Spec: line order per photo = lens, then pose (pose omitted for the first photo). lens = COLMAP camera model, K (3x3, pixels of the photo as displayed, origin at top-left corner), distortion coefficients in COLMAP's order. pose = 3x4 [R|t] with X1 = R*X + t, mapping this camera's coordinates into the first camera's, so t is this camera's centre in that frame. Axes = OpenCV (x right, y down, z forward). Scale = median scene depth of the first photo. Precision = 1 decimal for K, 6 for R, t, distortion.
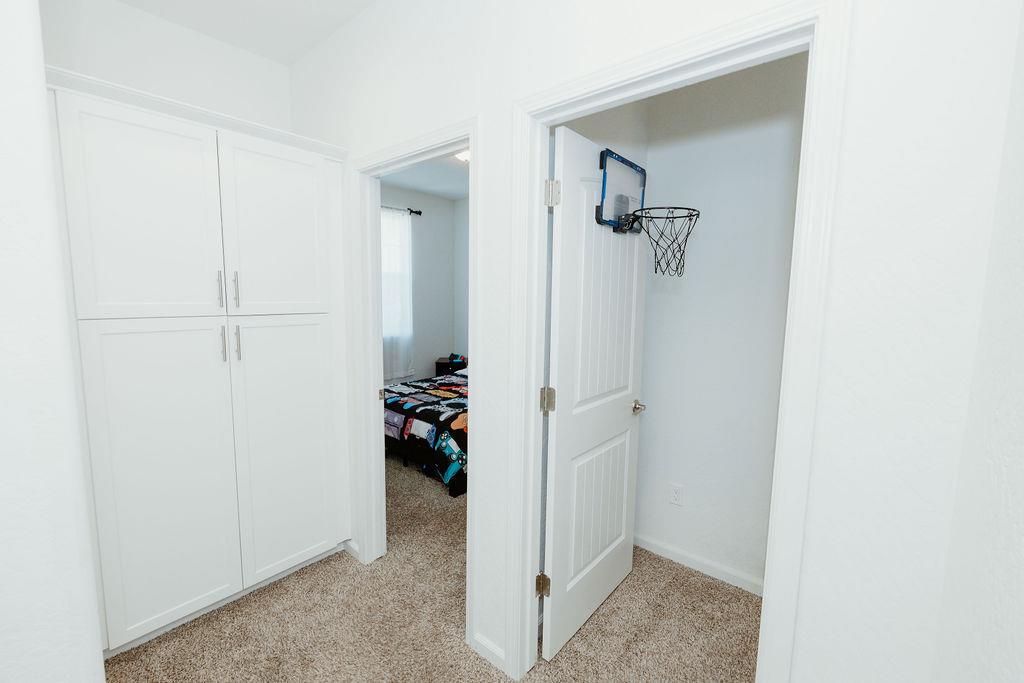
lens RADIAL K [[430.5, 0, 509.9], [0, 430.5, 339.7], [0, 0, 1]] dist [0.000905, -0.000384]
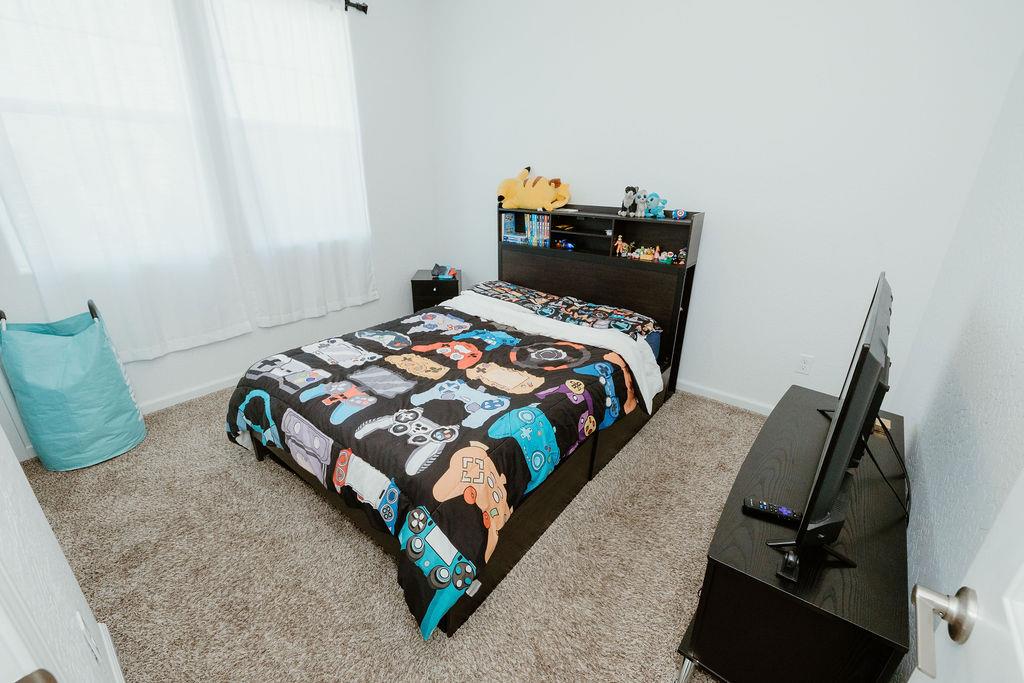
lens RADIAL K [[430.5, 0, 509.9], [0, 430.5, 339.7], [0, 0, 1]] dist [0.000905, -0.000384]
pose [[0.999760, -0.010240, 0.019370, -0.060649], [0.004819, 0.965185, 0.261523, -0.043067], [-0.021374, -0.261367, 0.965003, 0.551941]]
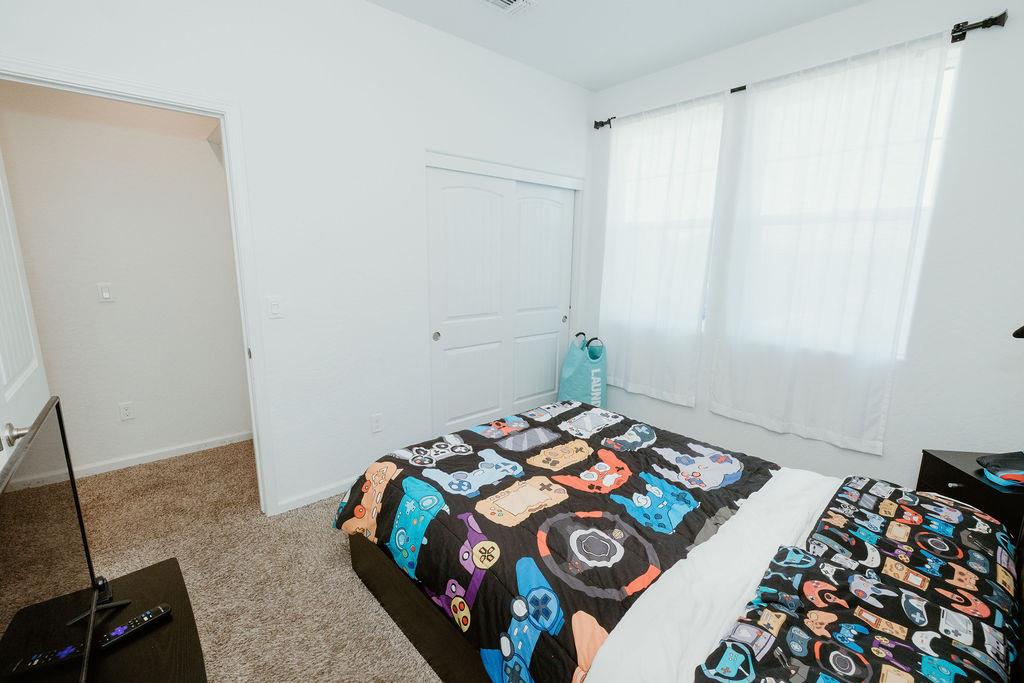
lens RADIAL K [[430.5, 0, 509.9], [0, 430.5, 339.7], [0, 0, 1]] dist [0.000905, -0.000384]
pose [[-0.147065, 0.168278, -0.974707, 0.342433], [-0.125272, 0.974318, 0.187112, -0.096556], [0.981162, 0.149621, -0.122207, 1.070801]]
